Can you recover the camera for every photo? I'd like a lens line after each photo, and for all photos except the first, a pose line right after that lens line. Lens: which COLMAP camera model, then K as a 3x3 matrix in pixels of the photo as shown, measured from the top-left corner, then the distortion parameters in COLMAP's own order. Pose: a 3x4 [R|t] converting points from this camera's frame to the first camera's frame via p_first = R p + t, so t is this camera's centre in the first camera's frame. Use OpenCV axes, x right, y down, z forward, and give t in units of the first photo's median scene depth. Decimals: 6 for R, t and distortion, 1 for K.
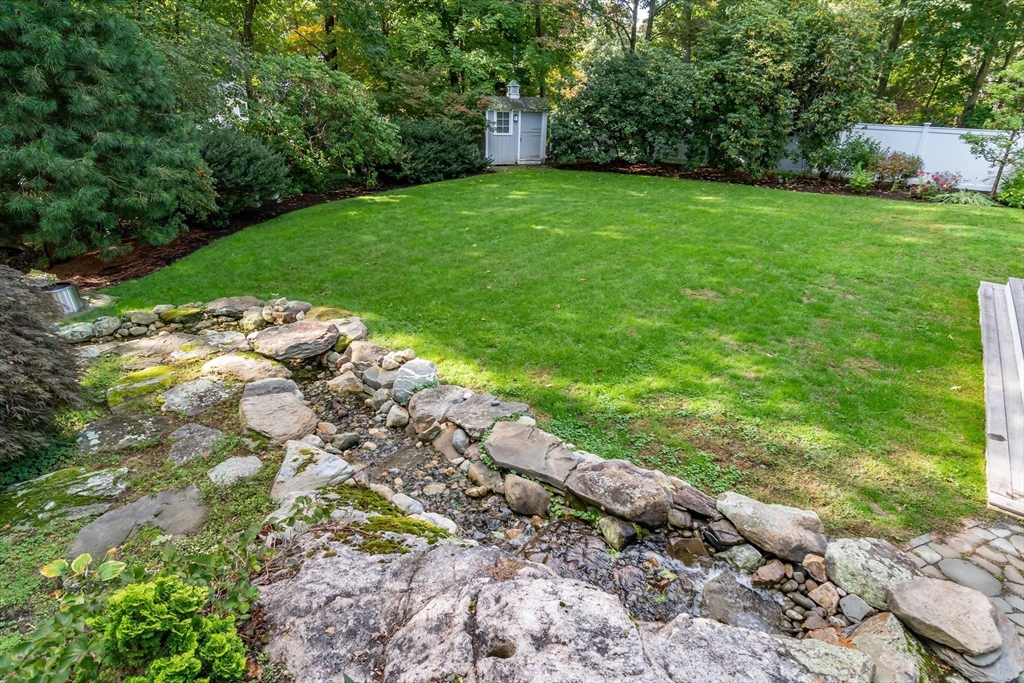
lens RADIAL K [[555.3, 0, 510.3], [0, 555.3, 335.0], [0, 0, 1]] dist [-0.003819, 0.000191]
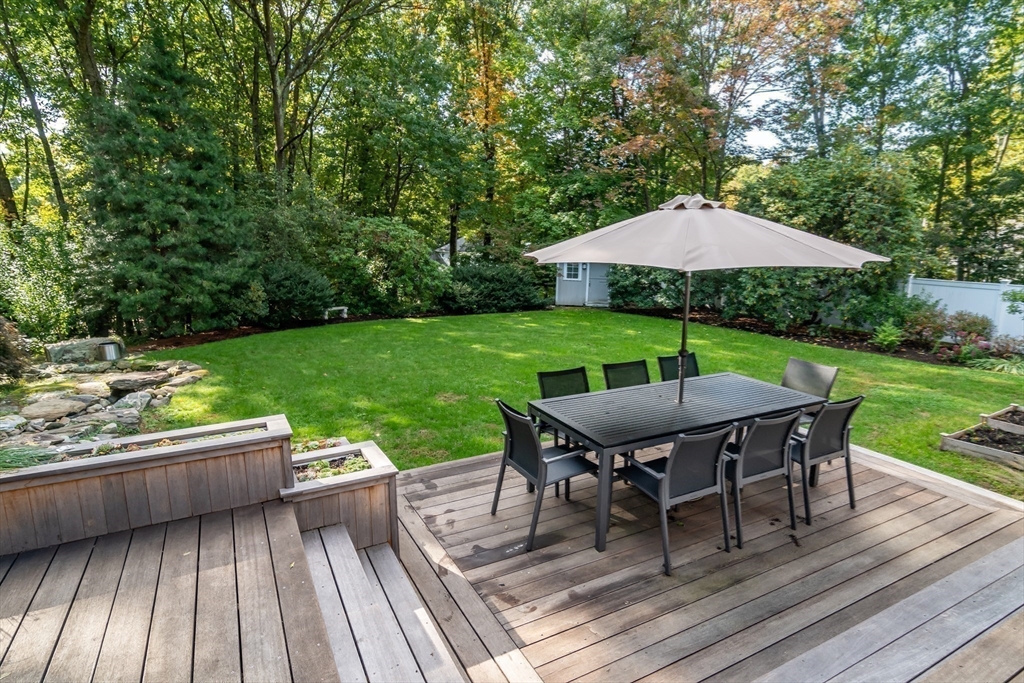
lens RADIAL K [[555.3, 0, 512.2], [0, 555.3, 347.0], [0, 0, 1]] dist [-0.003819, 0.000191]
pose [[0.904780, 0.084250, -0.417462, 0.451356], [-0.182178, 0.962591, -0.200576, 0.022025], [0.384947, 0.257529, 0.886281, -0.010475]]
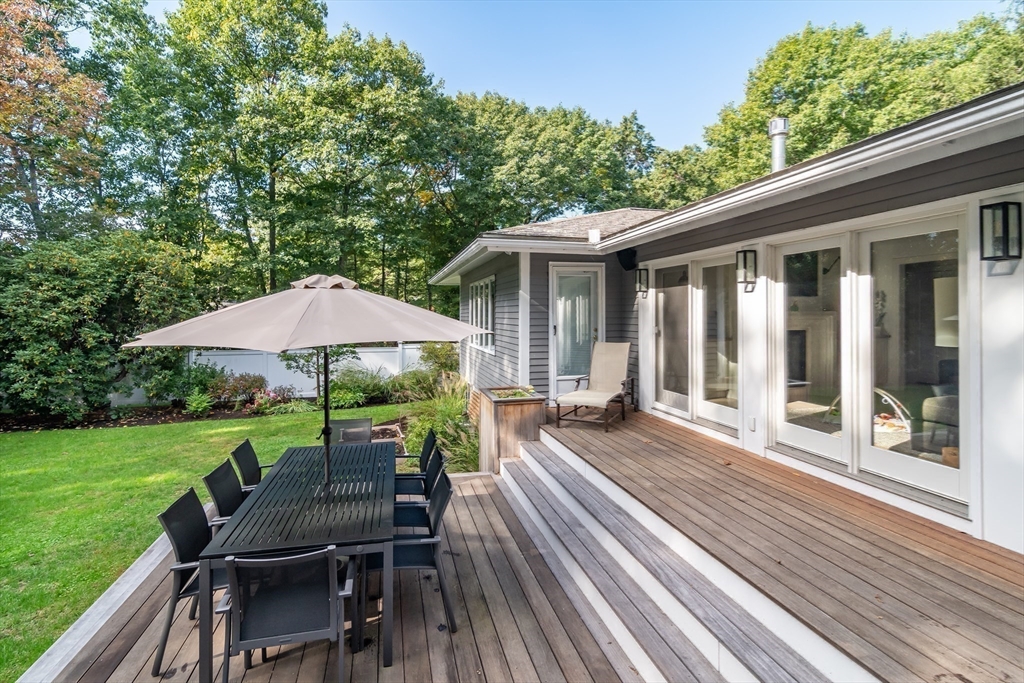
lens RADIAL K [[495.7, 0, 512.8], [0, 495.7, 311.3], [0, 0, 1]] dist [-0.001151, 0.000573]
pose [[0.626047, -0.005444, 0.779766, 0.289569], [0.342288, 0.900407, -0.268525, -0.000632], [-0.700645, 0.435014, 0.565561, 0.038046]]
